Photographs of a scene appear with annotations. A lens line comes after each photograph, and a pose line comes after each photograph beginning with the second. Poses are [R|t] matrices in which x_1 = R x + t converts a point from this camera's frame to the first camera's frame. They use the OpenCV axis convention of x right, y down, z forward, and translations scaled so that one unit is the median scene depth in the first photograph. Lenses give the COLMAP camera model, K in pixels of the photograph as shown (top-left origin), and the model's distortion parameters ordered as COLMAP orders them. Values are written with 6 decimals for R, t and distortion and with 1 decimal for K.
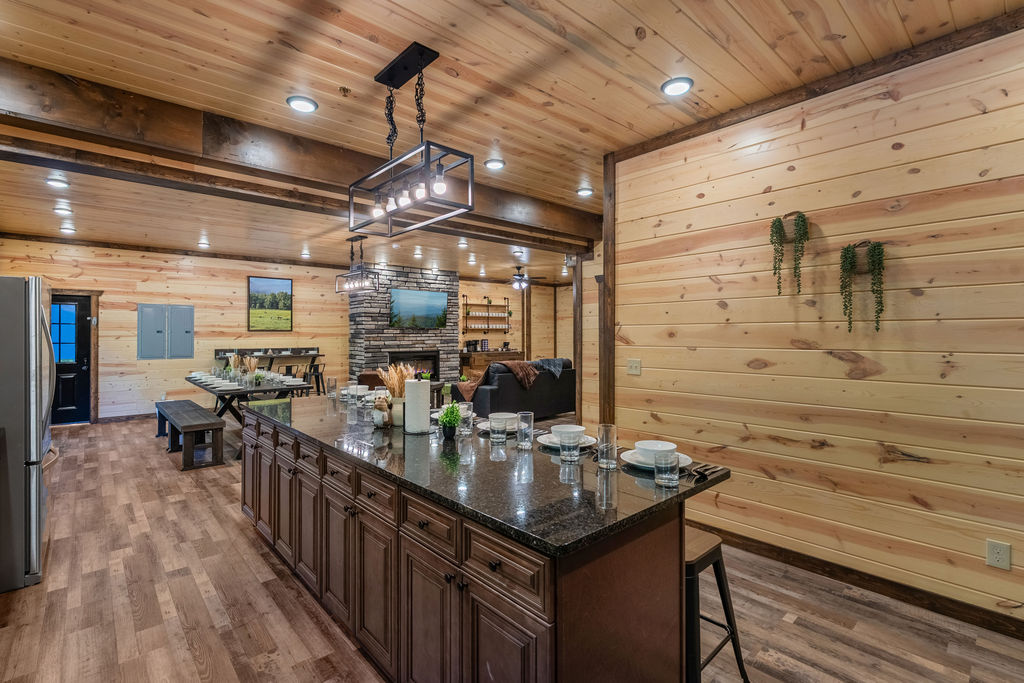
lens RADIAL K [[475.1, 0, 514.6], [0, 475.1, 336.1], [0, 0, 1]] dist [-0.003610, -0.000871]
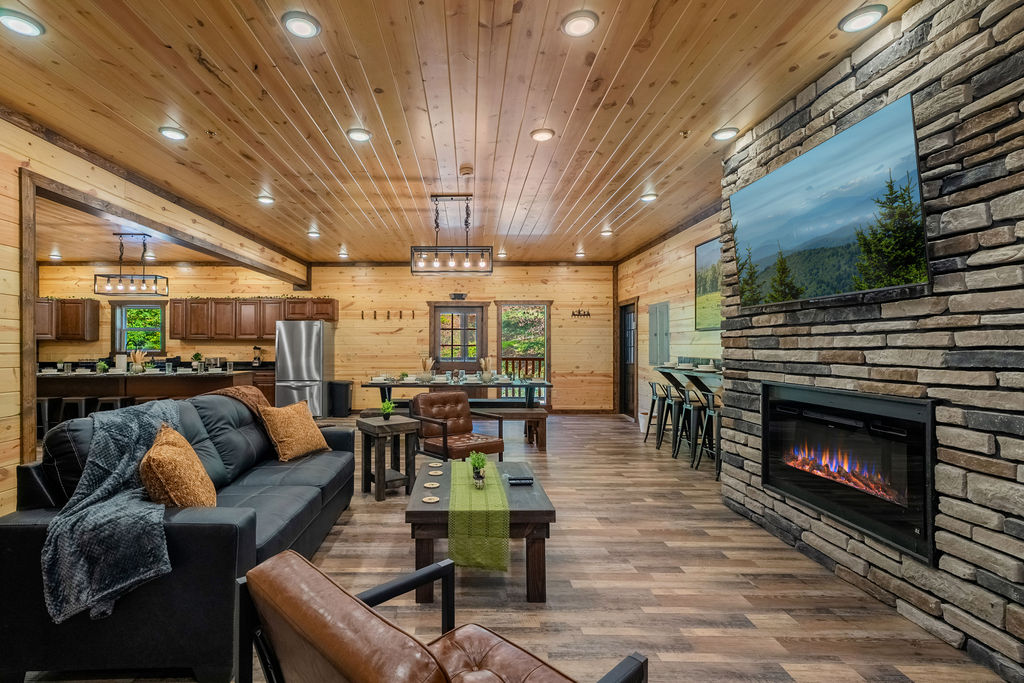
lens RADIAL K [[533.2, 0, 507.9], [0, 533.2, 342.4], [0, 0, 1]] dist [-0.001594, 0.000396]
pose [[-0.656014, 0.000291, -0.754748, 0.491596], [0.001687, 0.999998, -0.001080, 0.022697], [0.754747, -0.001982, -0.656014, 4.173467]]
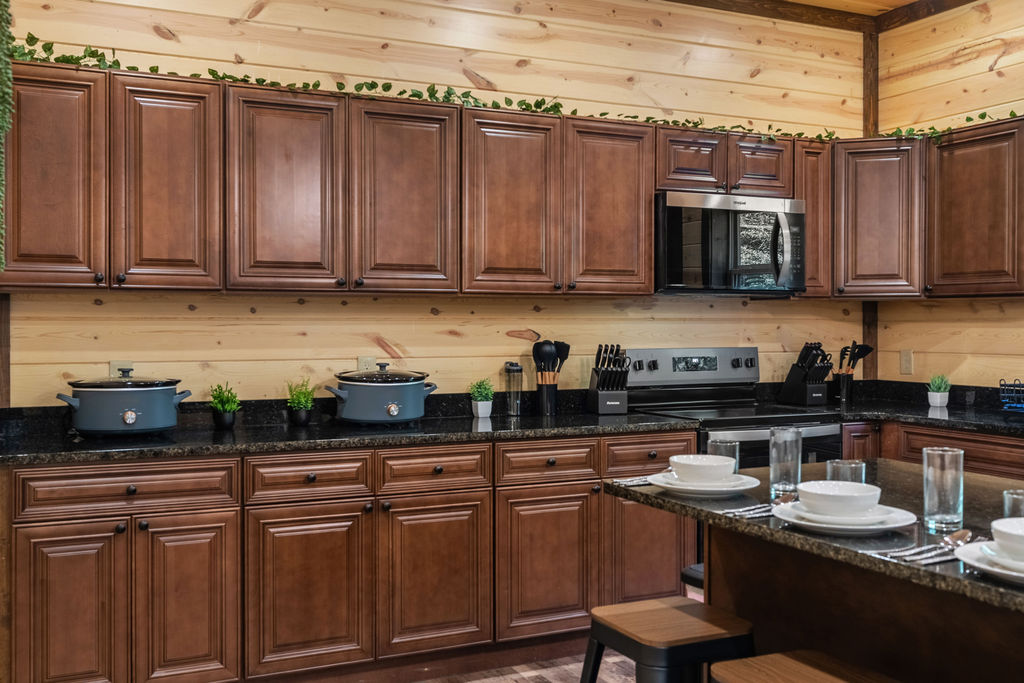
lens RADIAL K [[1024.7, 0, 510.4], [0, 1024.7, 330.9], [0, 0, 1]] dist [0.012136, 0.000000]
pose [[-0.962548, 0.000825, 0.271109, 0.035340], [0.003115, 0.999963, 0.008017, 0.035139], [-0.271093, 0.008561, -0.962515, 1.685404]]
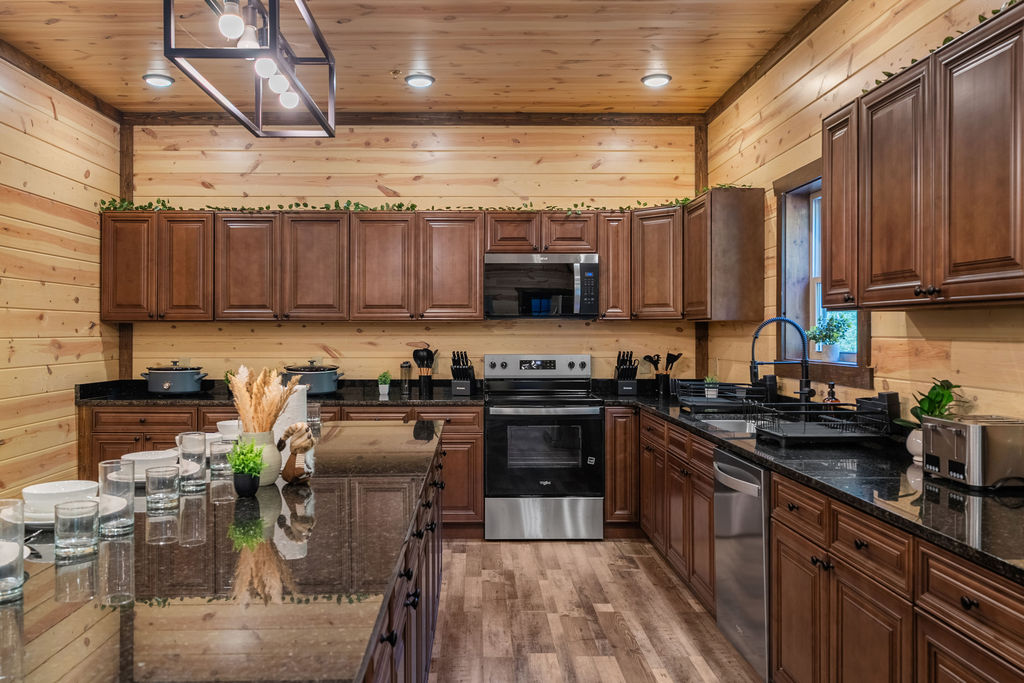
lens RADIAL K [[807.1, 0, 482.7], [0, 807.1, 331.1], [0, 0, 1]] dist [0.009395, 0.007879]
pose [[-0.753542, 0.002630, 0.657395, -0.937700], [0.002888, 0.999996, -0.000691, 0.022451], [-0.657394, 0.001378, -0.753546, 1.583951]]
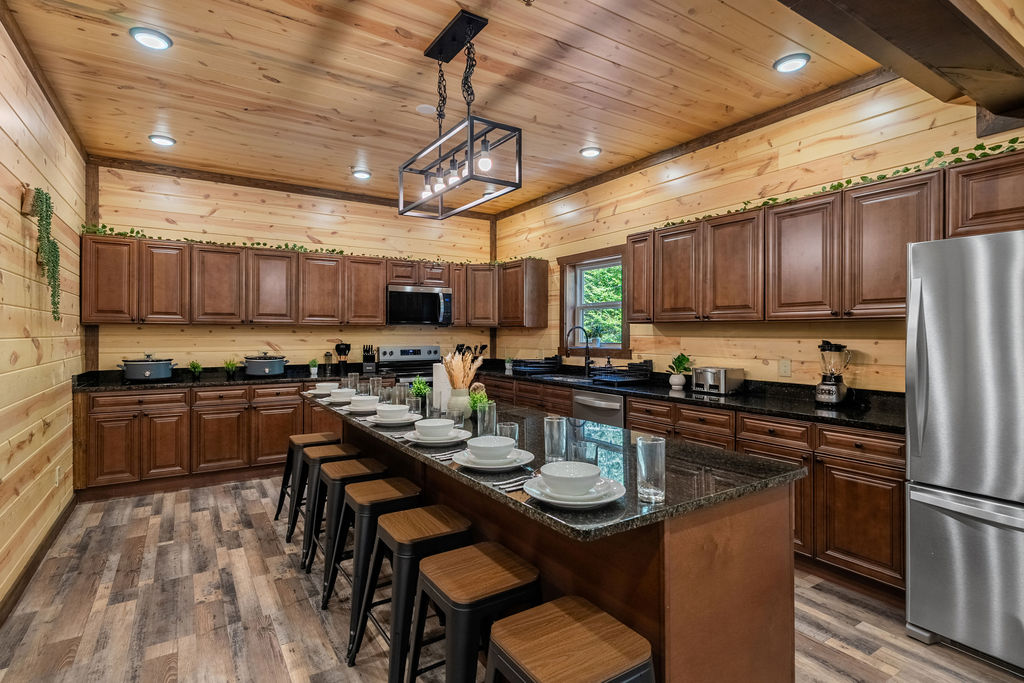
lens RADIAL K [[510.3, 0, 506.2], [0, 510.3, 332.7], [0, 0, 1]] dist [0.012281, 0.001863]
pose [[-0.986690, 0.000513, 0.162615, -0.493270], [0.000536, 1.000000, 0.000101, 0.022598], [-0.162615, 0.000187, -0.986690, 1.978581]]
